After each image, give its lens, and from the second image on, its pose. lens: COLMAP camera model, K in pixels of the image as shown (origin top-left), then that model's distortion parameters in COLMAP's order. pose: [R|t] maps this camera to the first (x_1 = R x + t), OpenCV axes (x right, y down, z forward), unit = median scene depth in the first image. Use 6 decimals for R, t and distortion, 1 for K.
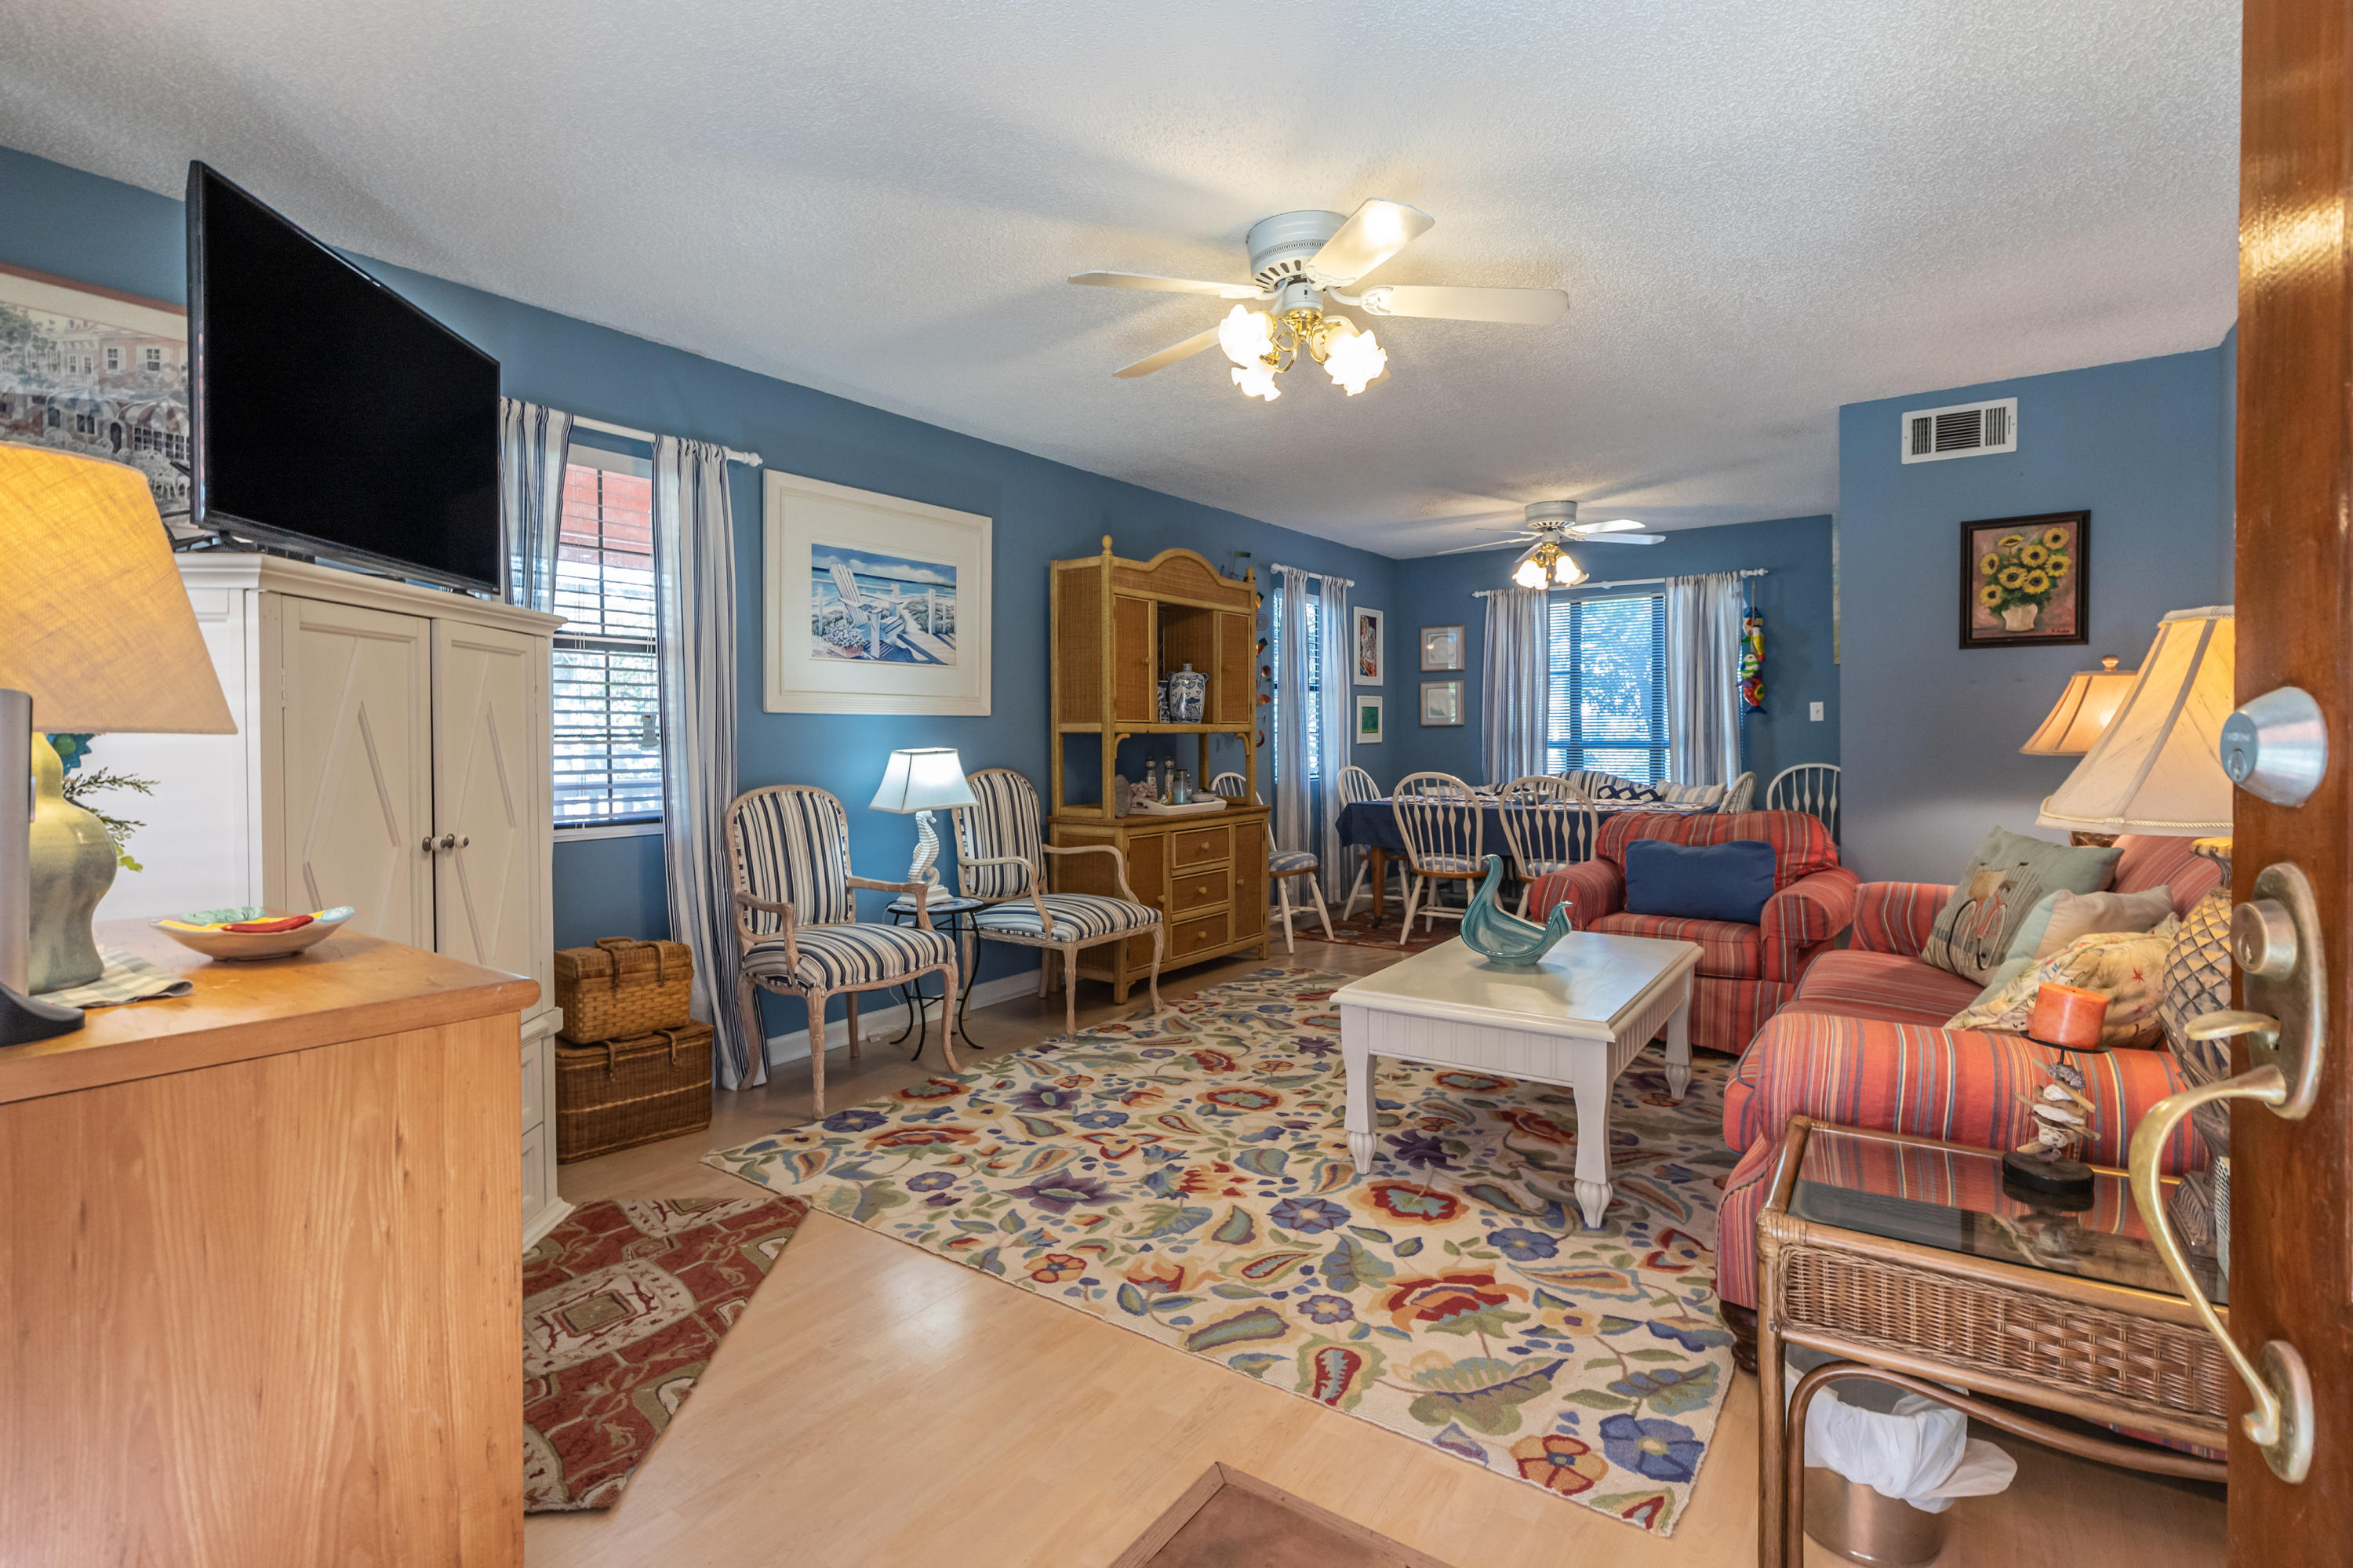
lens RADIAL K [[1144.8, 0, 1136.4], [0, 1144.8, 763.4], [0, 0, 1]] dist [0.003839, -0.001007]
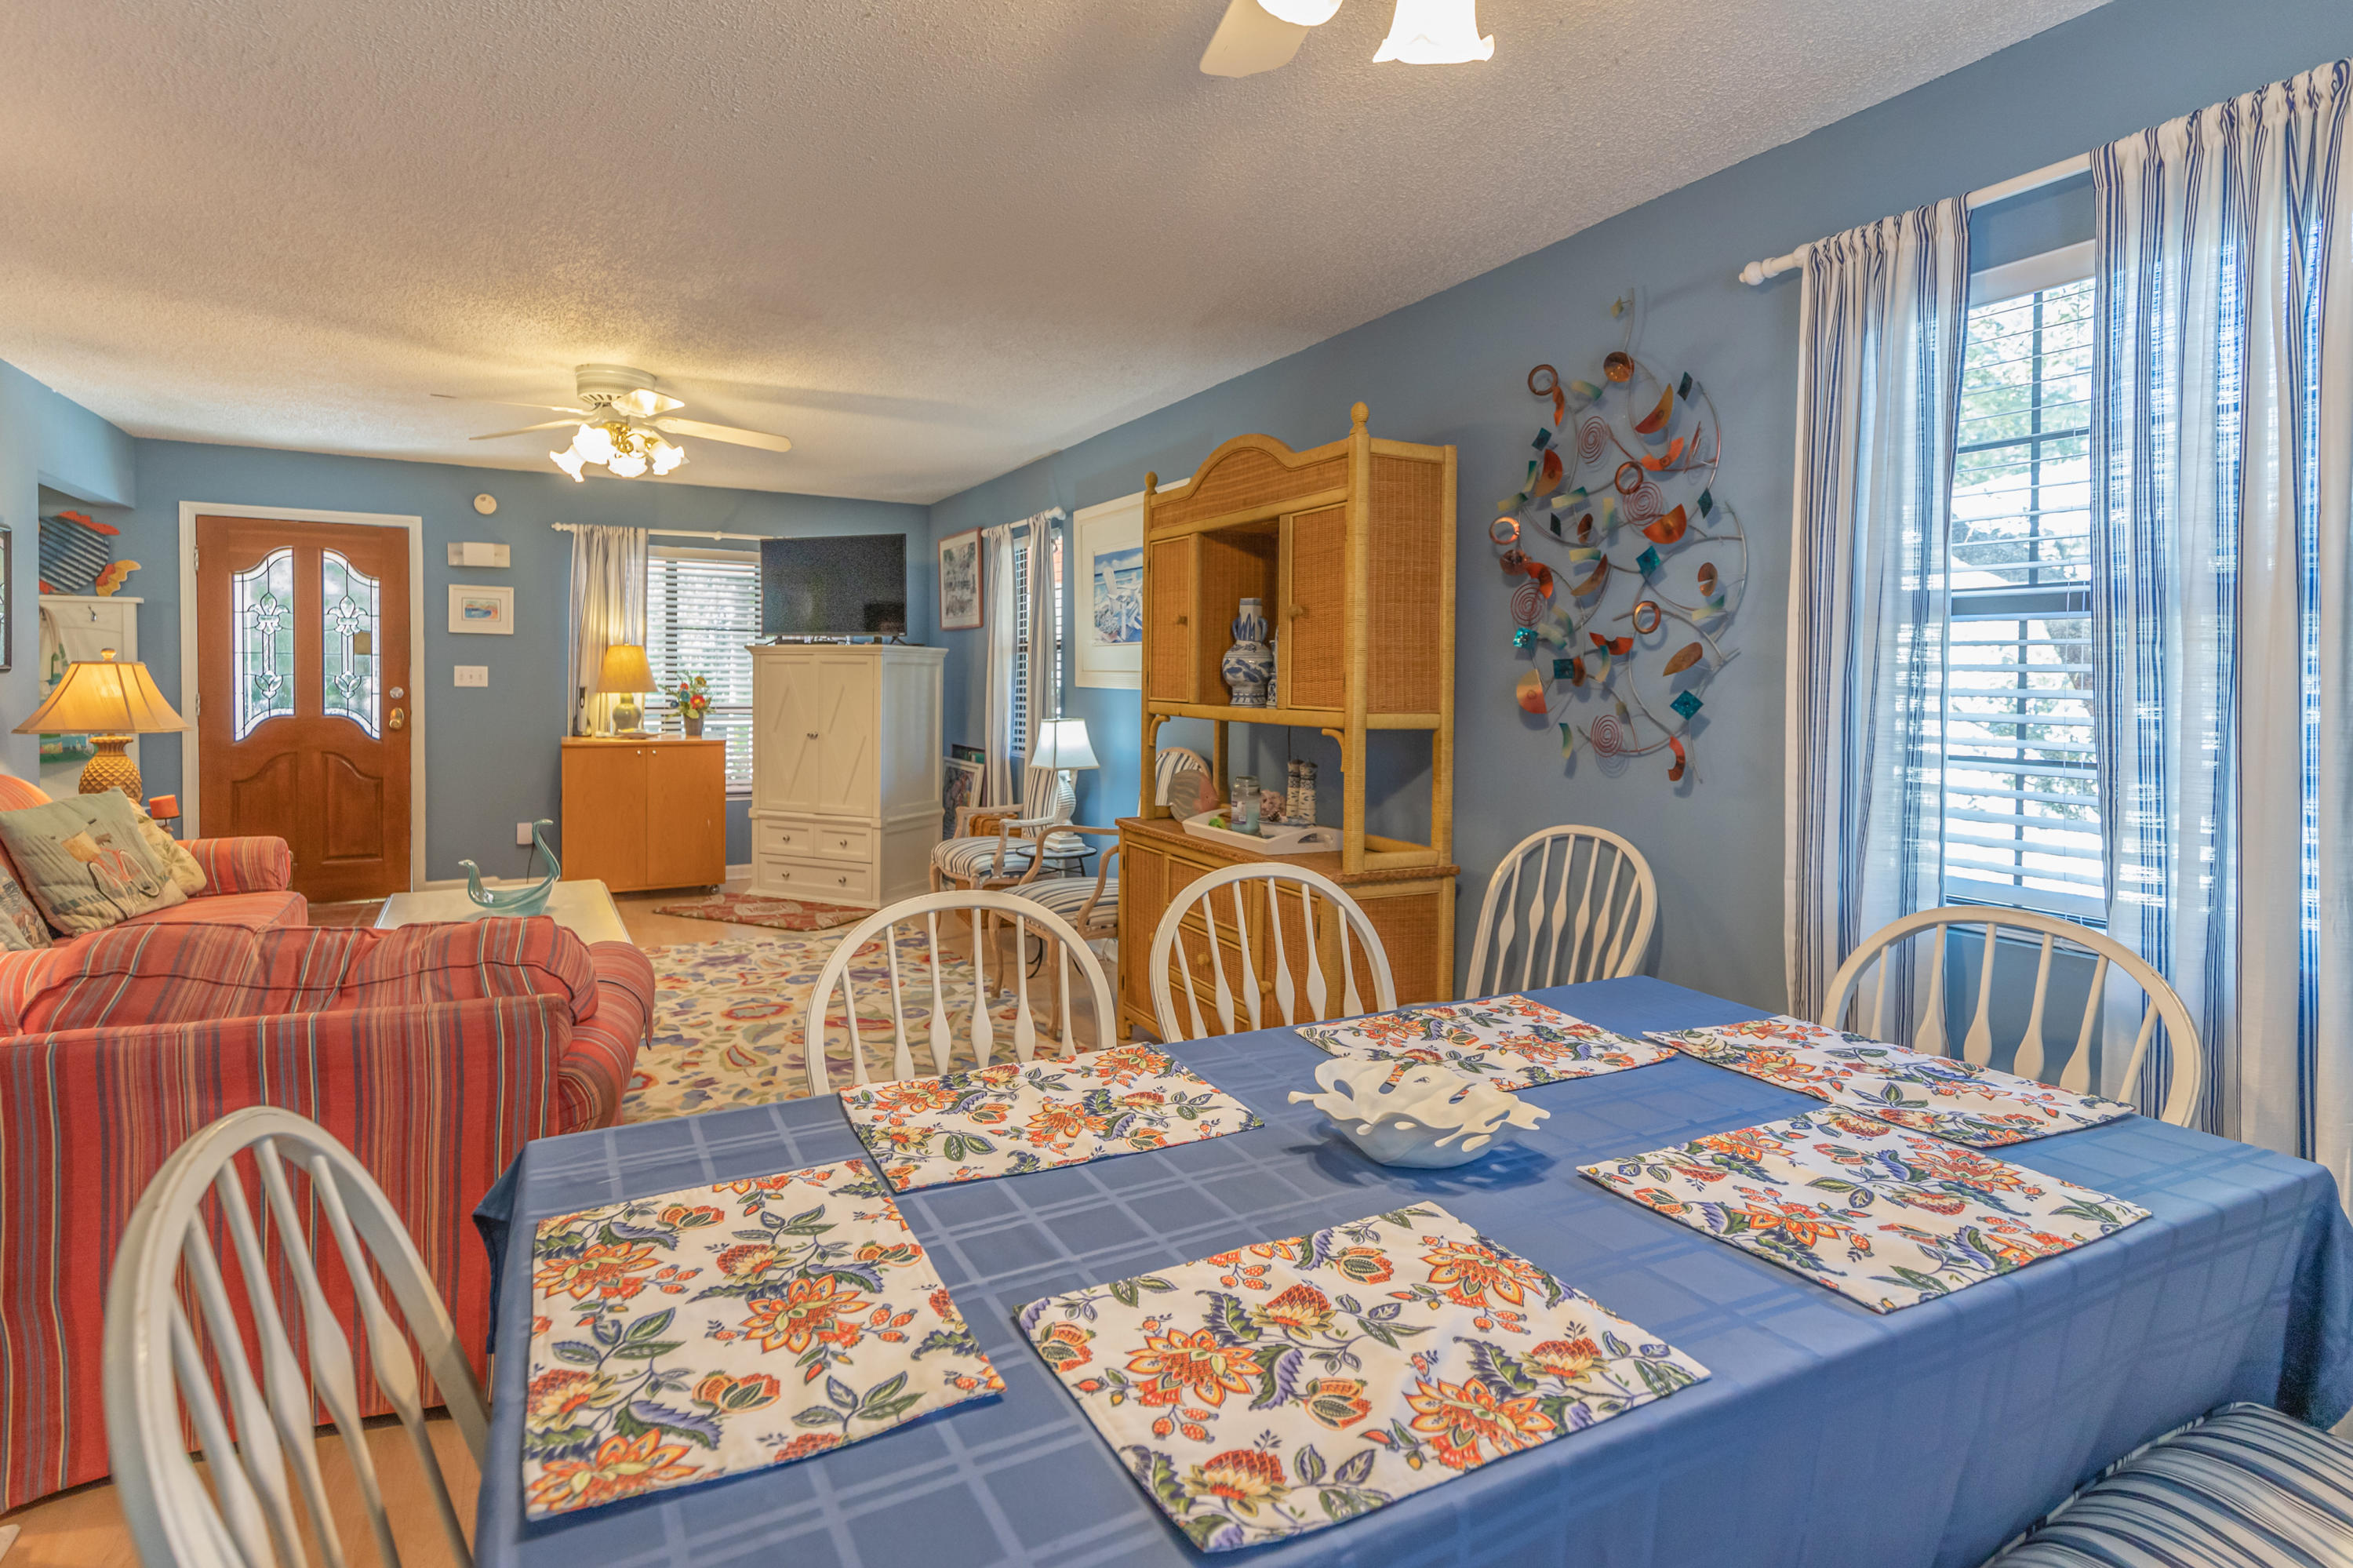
lens RADIAL K [[1144.8, 0, 1140.7], [0, 1144.8, 689.8], [0, 0, 1]] dist [0.003839, -0.001007]
pose [[-0.453407, 0.008684, -0.891261, 0.866237], [-0.037335, 0.998890, 0.028727, -0.077723], [0.890521, 0.046300, -0.452579, 1.653307]]
